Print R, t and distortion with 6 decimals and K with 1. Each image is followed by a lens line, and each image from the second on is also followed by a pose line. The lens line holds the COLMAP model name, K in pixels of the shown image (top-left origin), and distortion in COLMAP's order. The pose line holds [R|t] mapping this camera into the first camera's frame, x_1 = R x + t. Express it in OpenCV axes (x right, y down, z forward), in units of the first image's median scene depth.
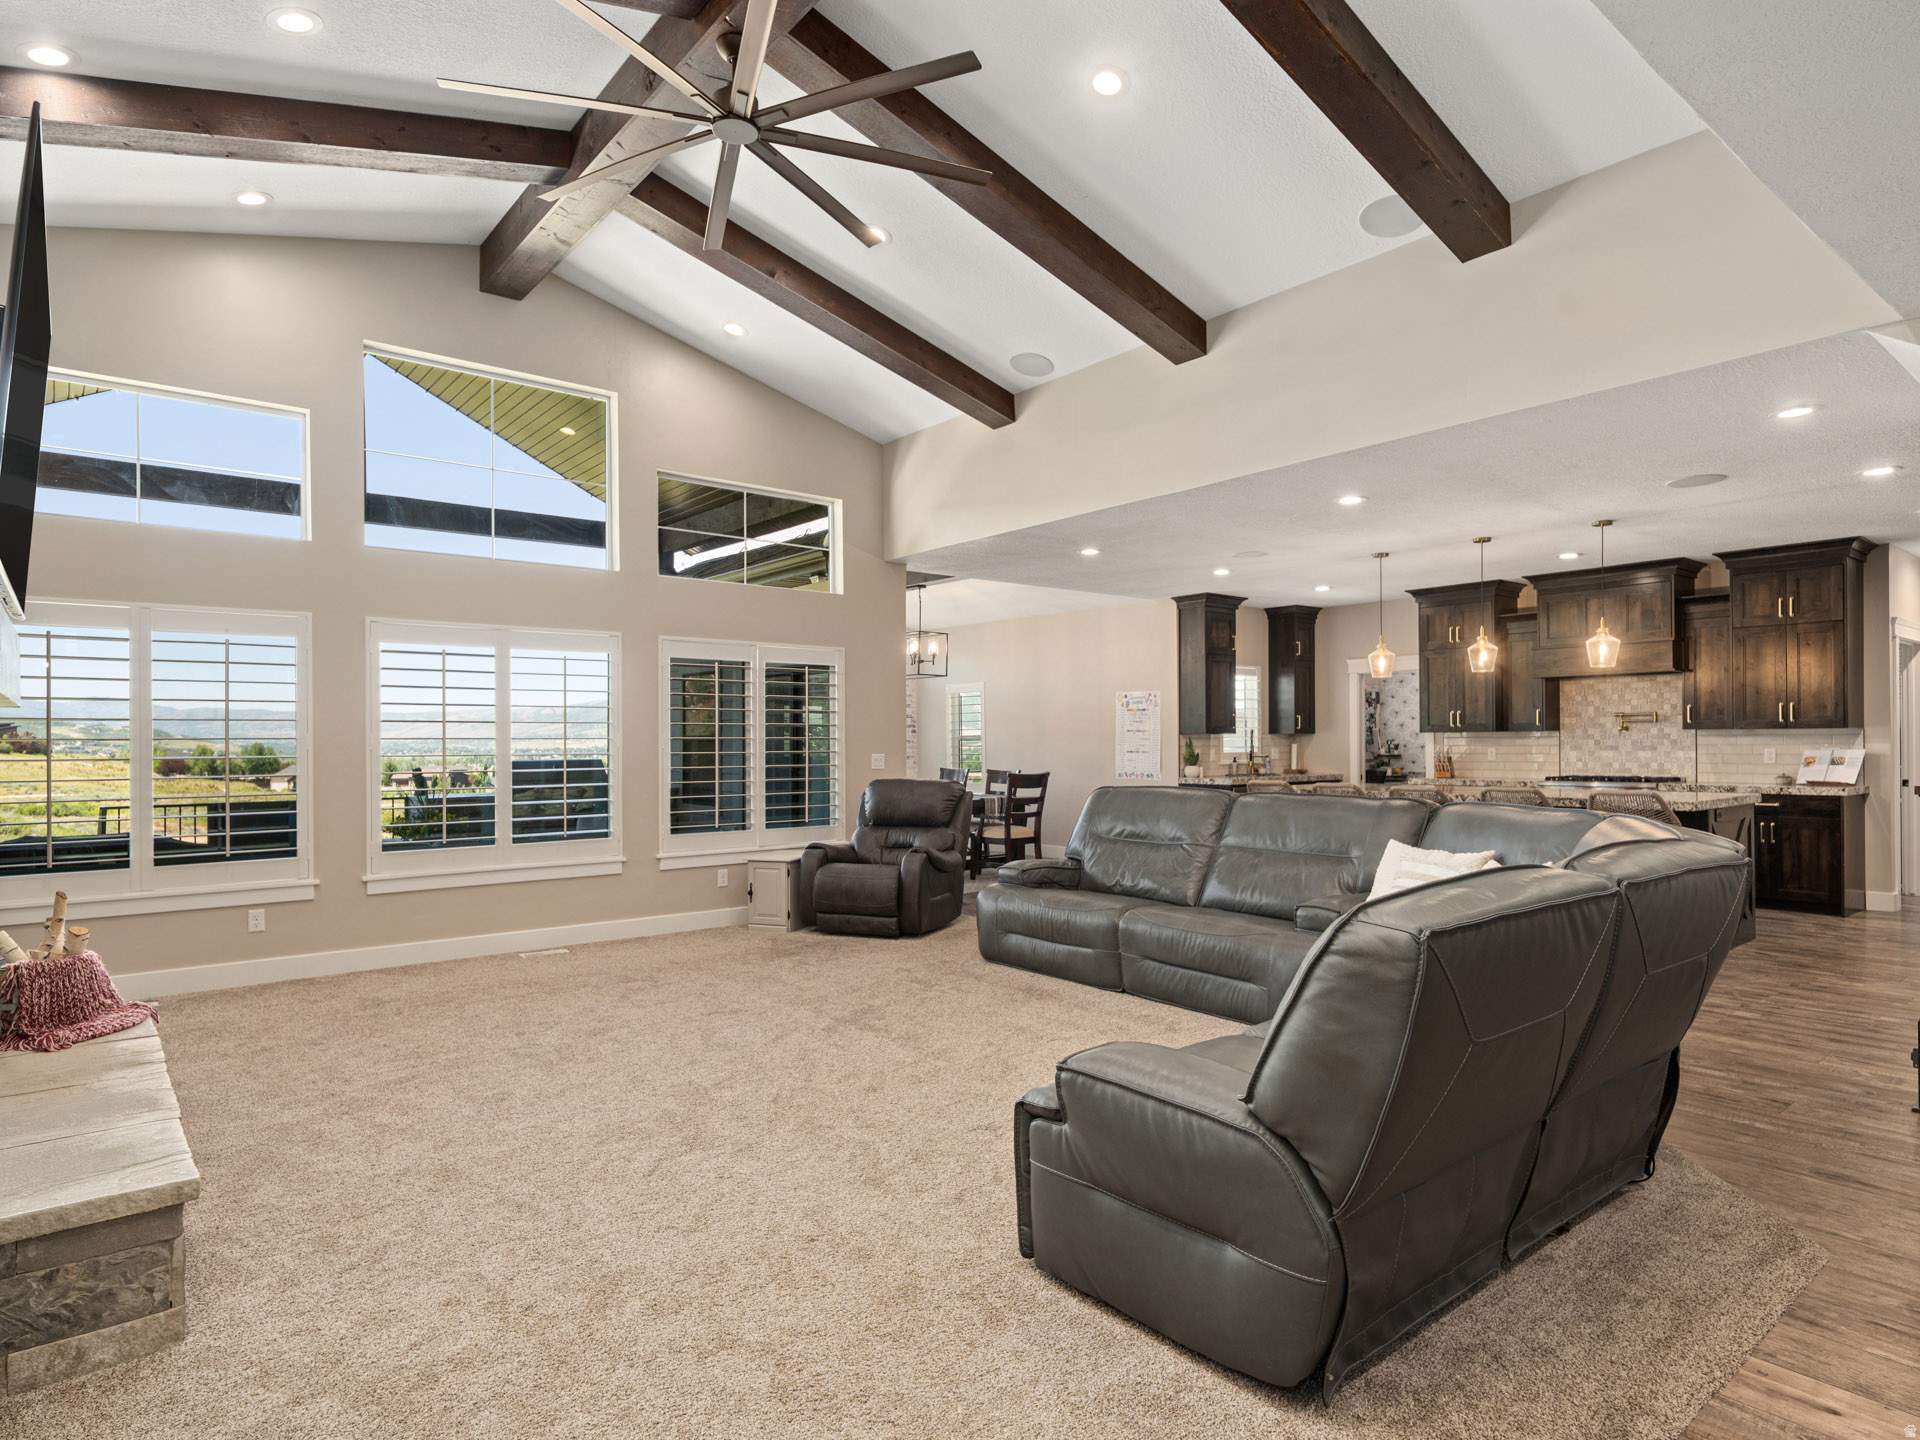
lens RADIAL K [[1076.5, 0, 967.9], [0, 1076.5, 744.1], [0, 0, 1]] dist [0.006798, 0.001323]
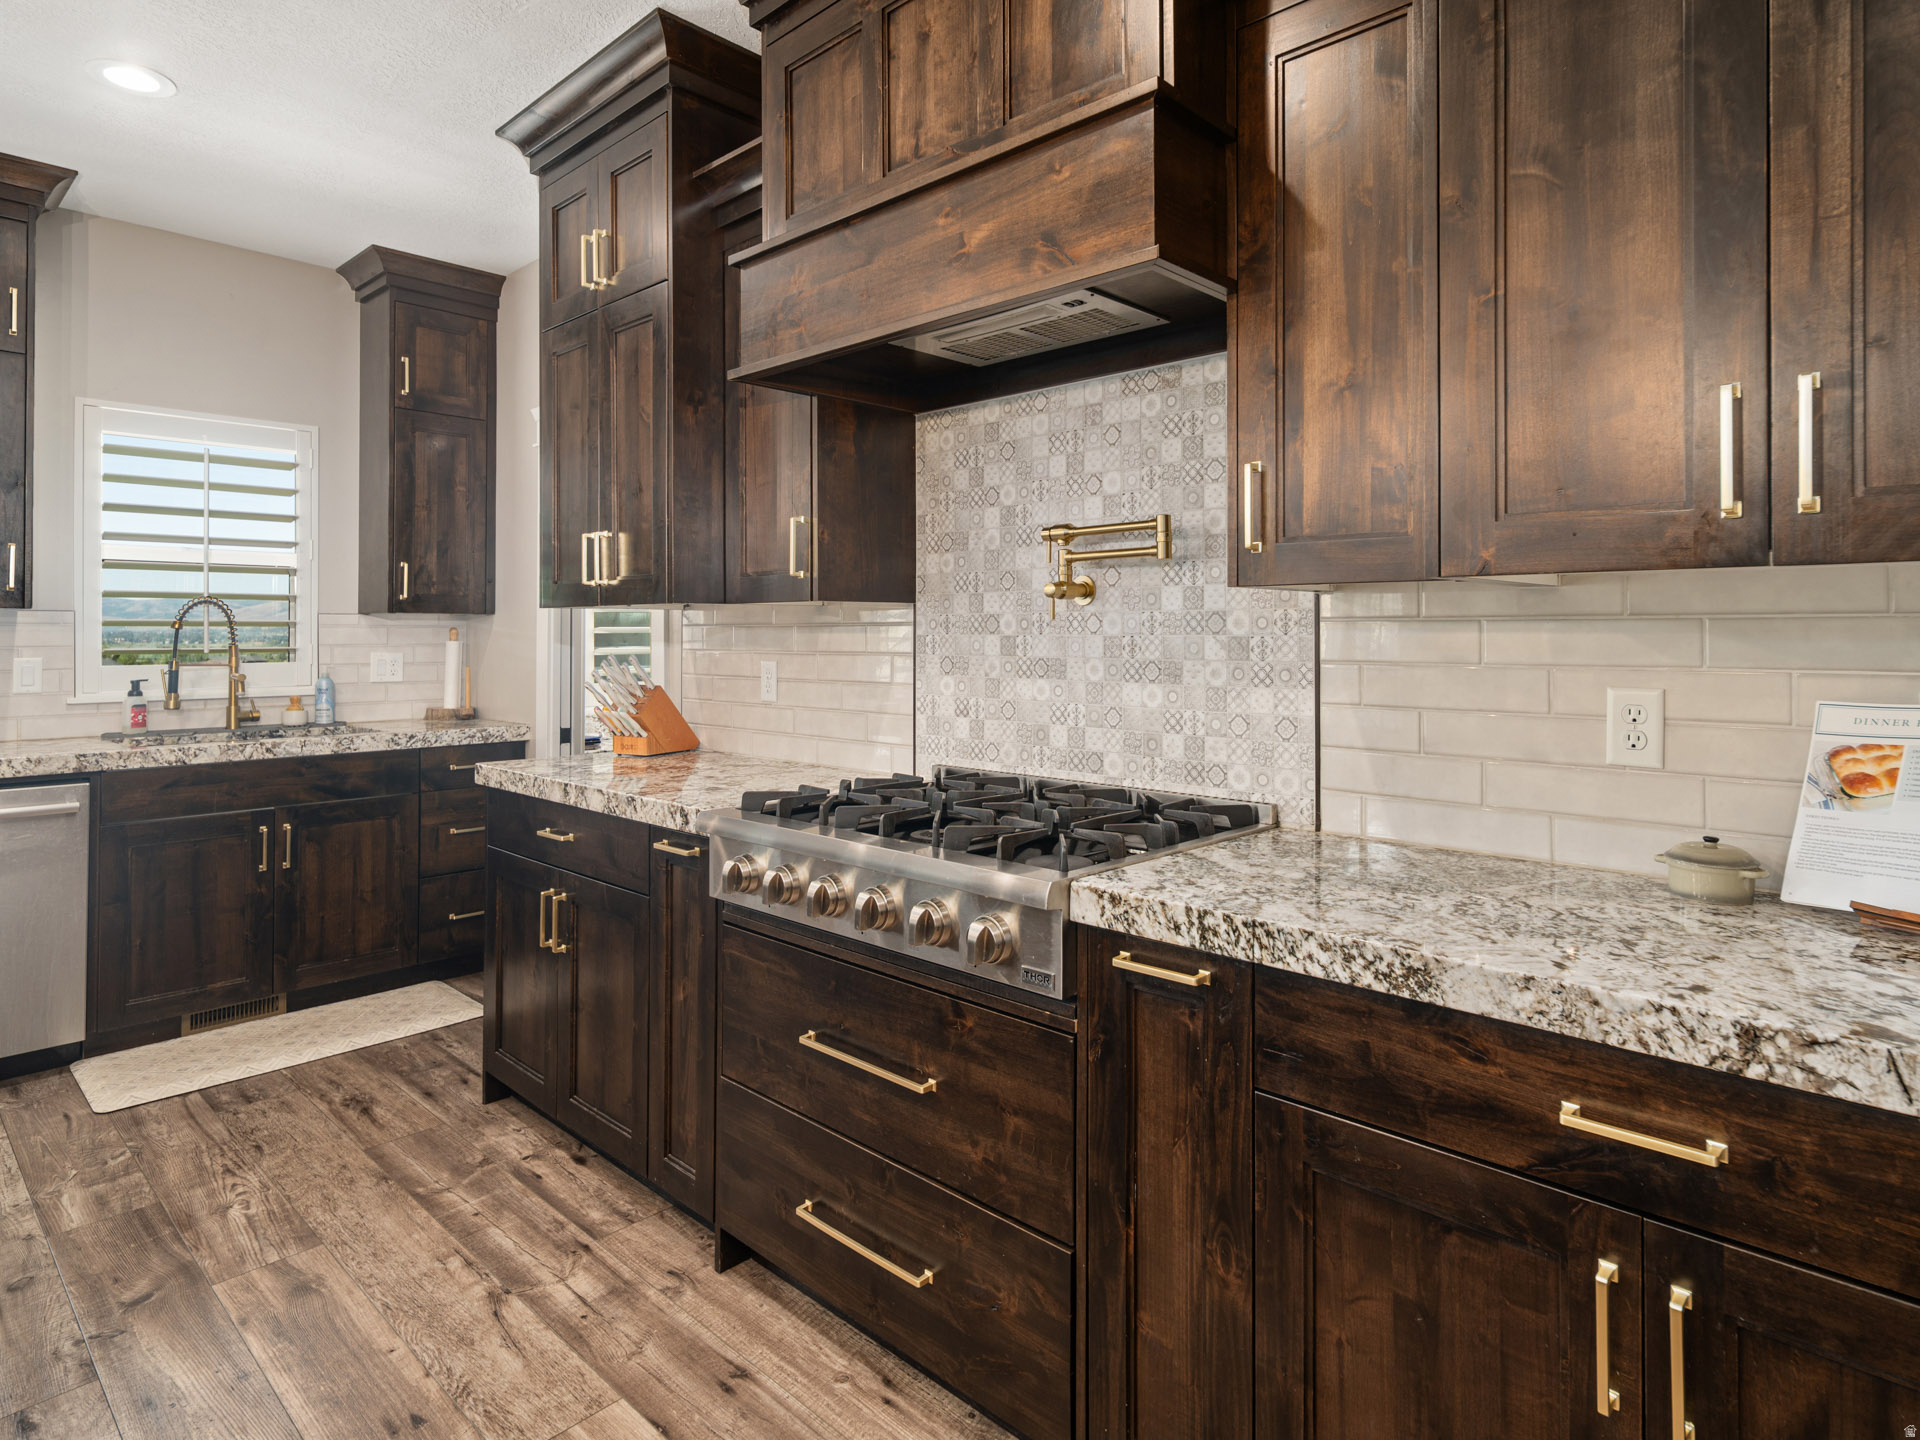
lens RADIAL K [[1076.5, 0, 975.7], [0, 1076.5, 637.5], [0, 0, 1]] dist [0.006798, 0.001323]
pose [[0.992078, 0.006616, 0.125452, 0.566179], [-0.006644, 0.999978, -0.000194, -0.003707], [-0.125451, -0.000641, 0.992100, 0.775754]]
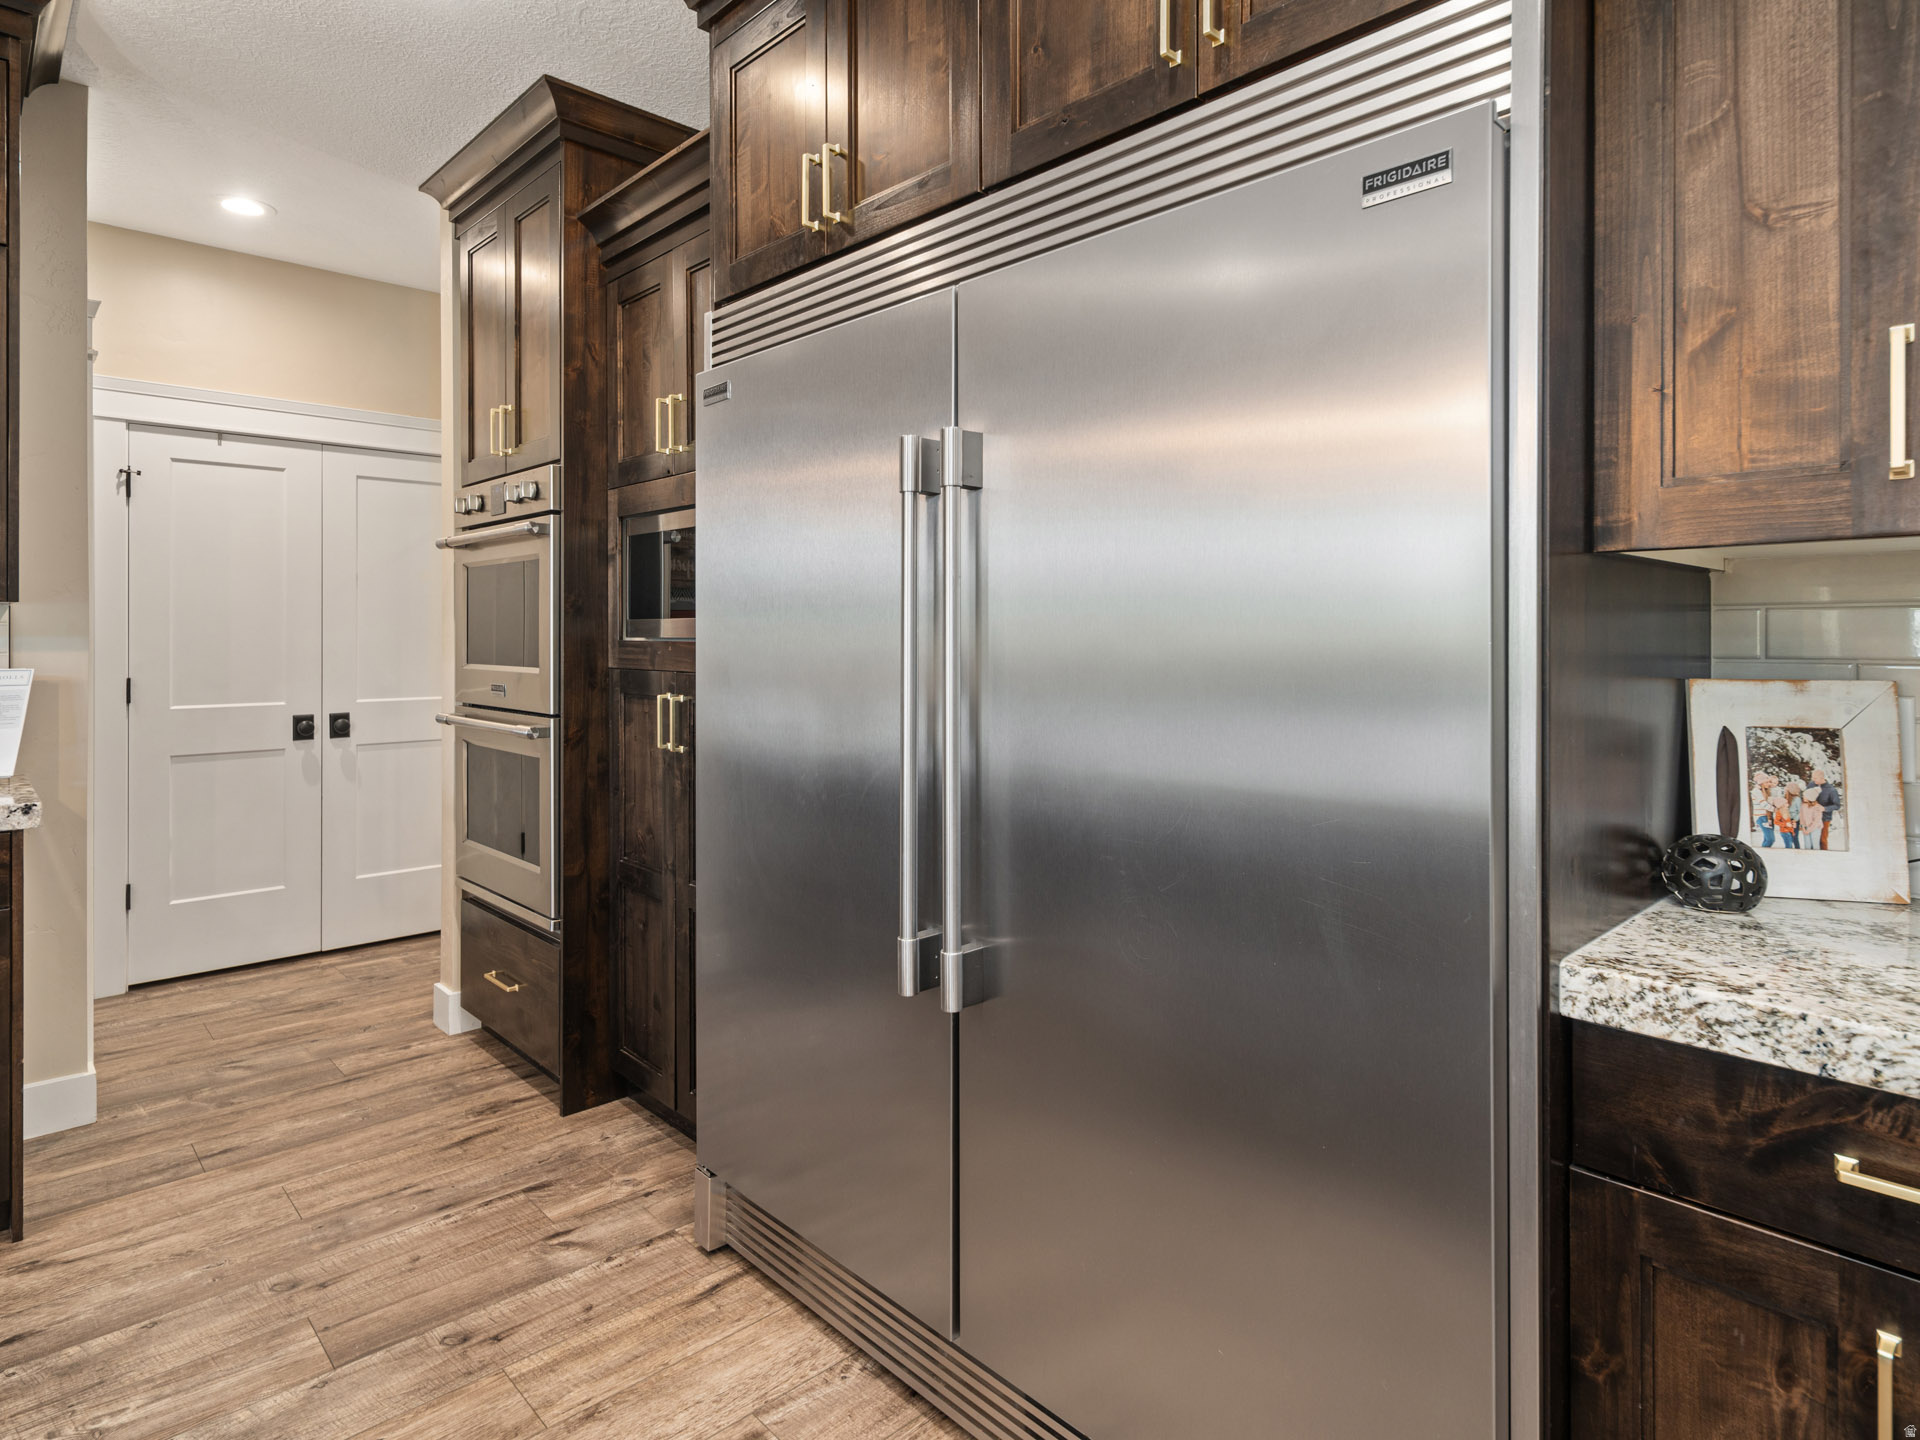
lens RADIAL K [[1076.5, 0, 973.4], [0, 1076.5, 634.8], [0, 0, 1]] dist [0.006798, 0.001323]
pose [[-0.071679, 0.007061, 0.997403, 0.417872], [0.001256, 0.999975, -0.006989, -0.002245], [-0.997427, 0.000751, -0.071686, 0.643956]]
